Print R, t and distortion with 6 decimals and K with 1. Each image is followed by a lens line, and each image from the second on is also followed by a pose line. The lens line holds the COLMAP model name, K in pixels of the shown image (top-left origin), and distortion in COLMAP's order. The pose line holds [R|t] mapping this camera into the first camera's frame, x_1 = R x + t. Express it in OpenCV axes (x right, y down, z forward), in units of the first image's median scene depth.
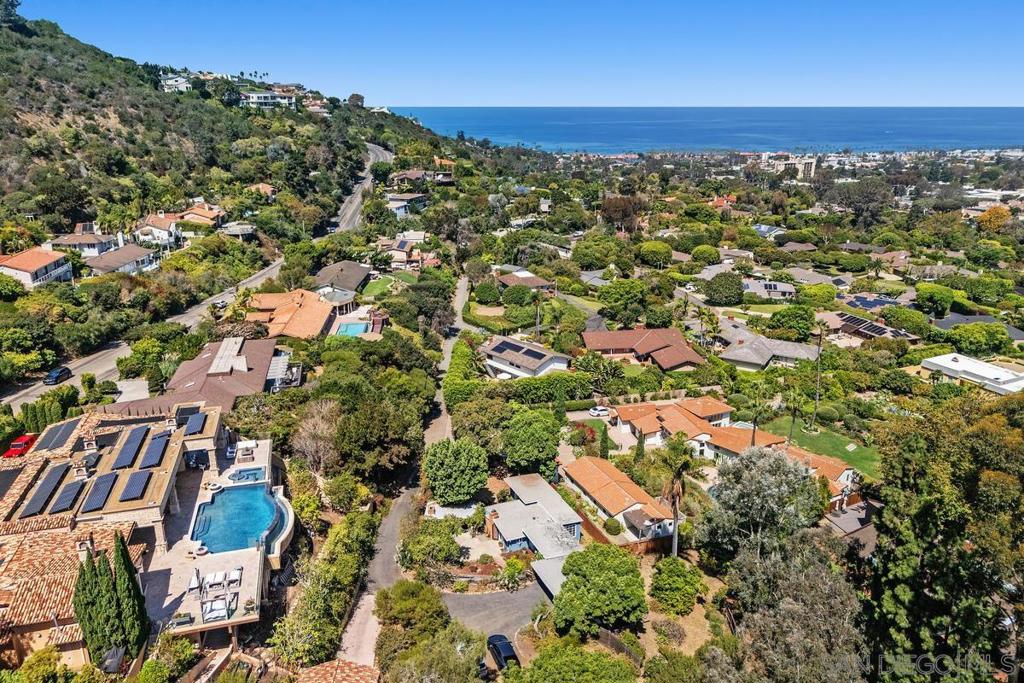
lens RADIAL K [[755.3, 0, 512.0], [0, 755.3, 341.5], [0, 0, 1]] dist [0.080431, -0.087250]
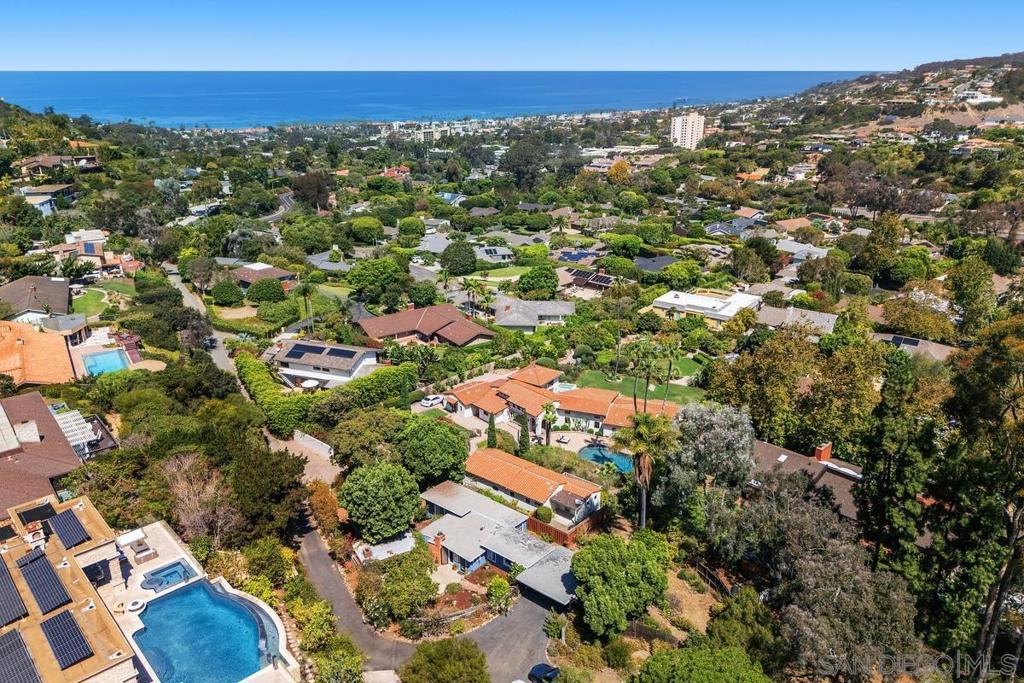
lens RADIAL K [[755.3, 0, 512.0], [0, 755.3, 341.5], [0, 0, 1]] dist [0.080431, -0.087250]
pose [[0.887714, -0.162424, 0.430793, -0.097997], [0.147312, 0.986717, 0.068469, -0.015921], [-0.436192, 0.002680, 0.899850, 0.051786]]
